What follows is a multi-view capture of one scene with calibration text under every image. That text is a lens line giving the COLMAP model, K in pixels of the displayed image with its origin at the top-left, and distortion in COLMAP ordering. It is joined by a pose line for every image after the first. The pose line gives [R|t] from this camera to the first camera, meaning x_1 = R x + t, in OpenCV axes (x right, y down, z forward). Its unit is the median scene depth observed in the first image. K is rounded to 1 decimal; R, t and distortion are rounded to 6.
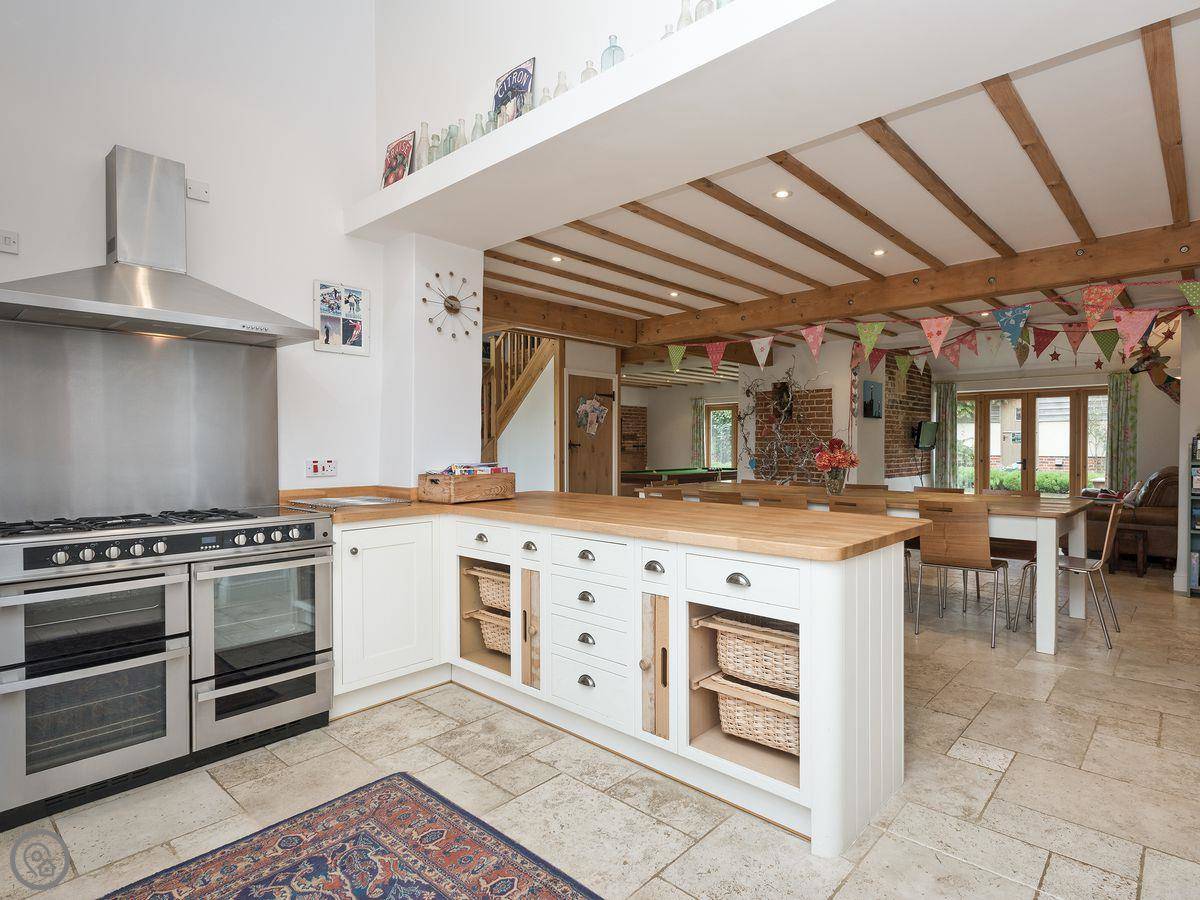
lens RADIAL K [[640.6, 0, 649.3], [0, 640.6, 448.8], [0, 0, 1]] dist [0.001656, 0.001203]
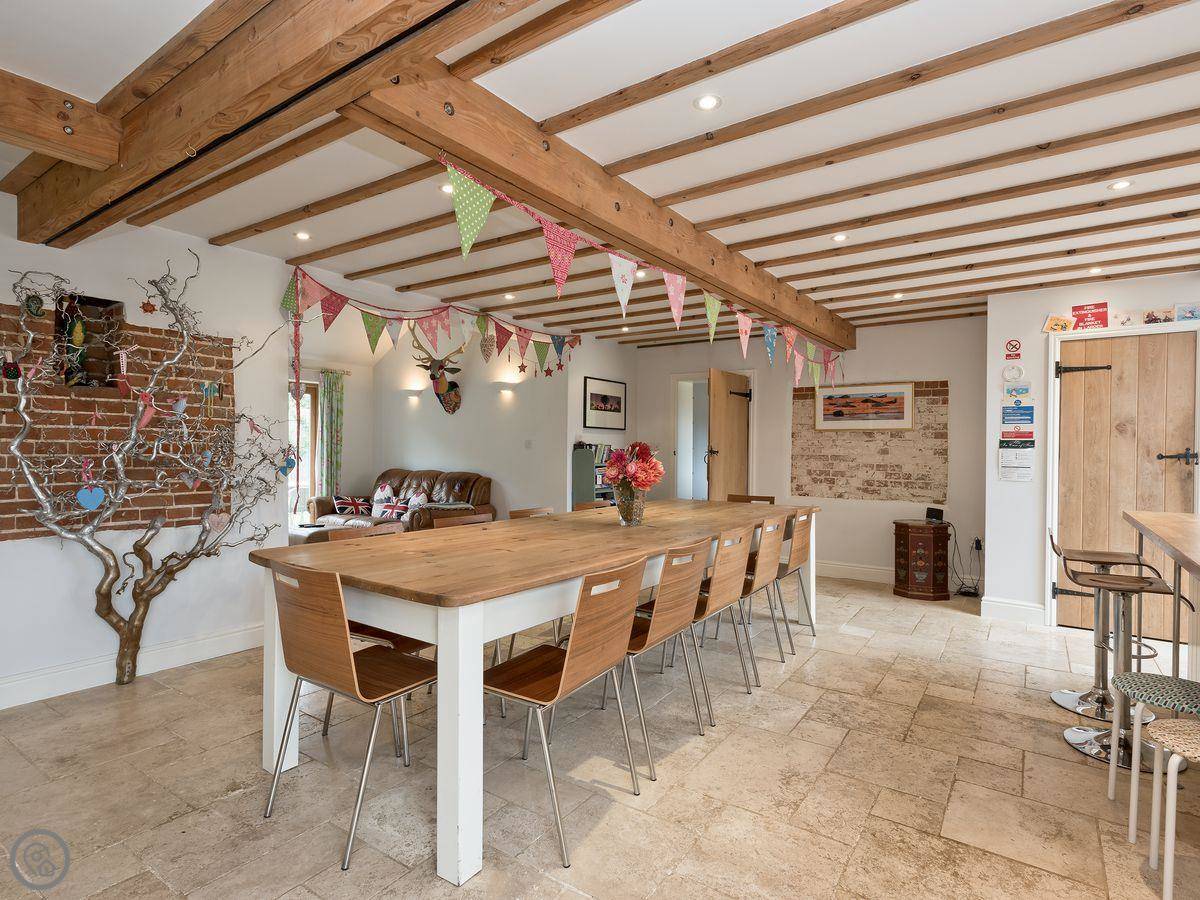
lens RADIAL K [[627.5, 0, 607.0], [0, 627.5, 449.1], [0, 0, 1]] dist [0.011814, -0.005000]
pose [[-0.113317, -0.002999, 0.993554, -0.262655], [-0.000702, 0.999995, 0.002938, -0.007401], [-0.993559, -0.000365, -0.113319, 0.779247]]
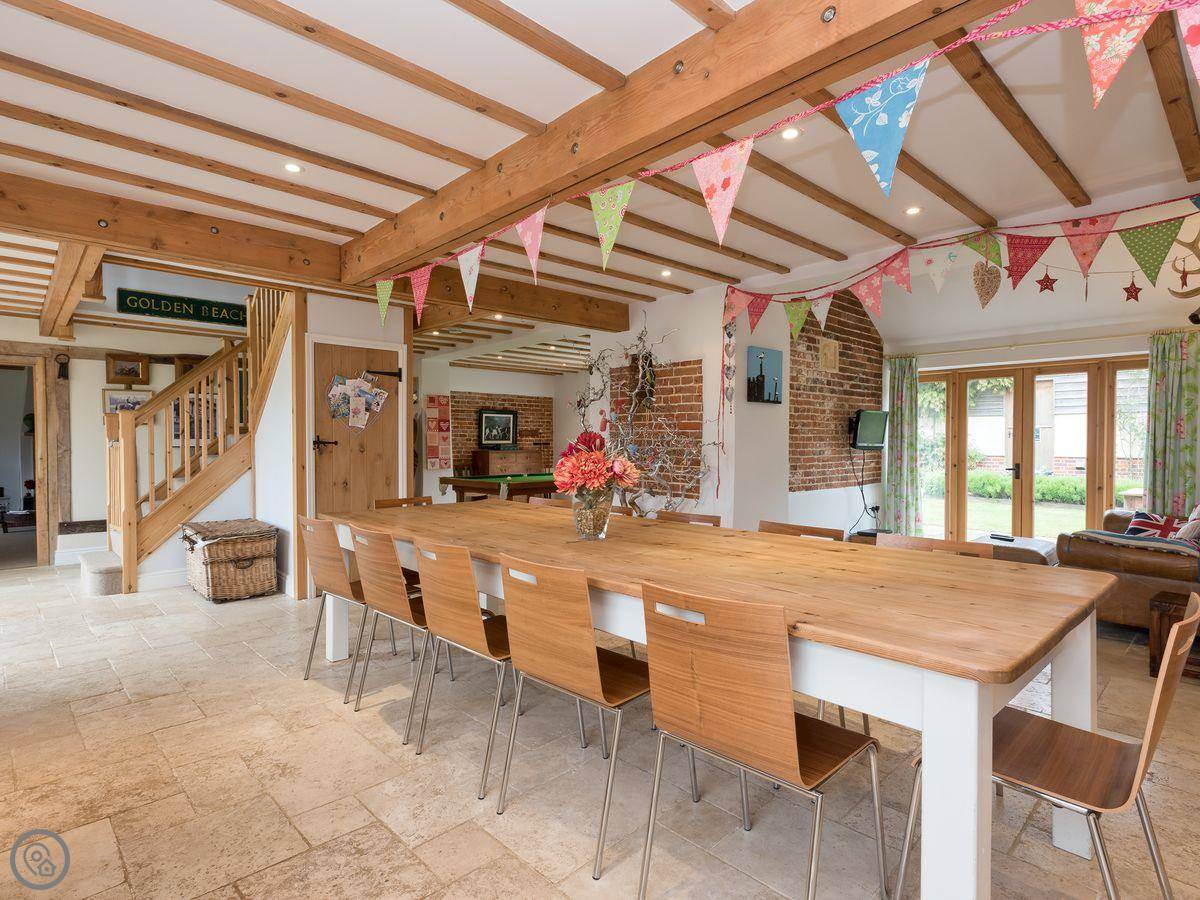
lens RADIAL K [[627.5, 0, 592.5], [0, 627.5, 450.0], [0, 0, 1]] dist [0.011814, -0.005000]
pose [[0.995115, 0.002286, -0.098701, 0.241464], [-0.001653, 0.999978, 0.006491, -0.003162], [0.098713, -0.006297, 0.995096, 0.341161]]
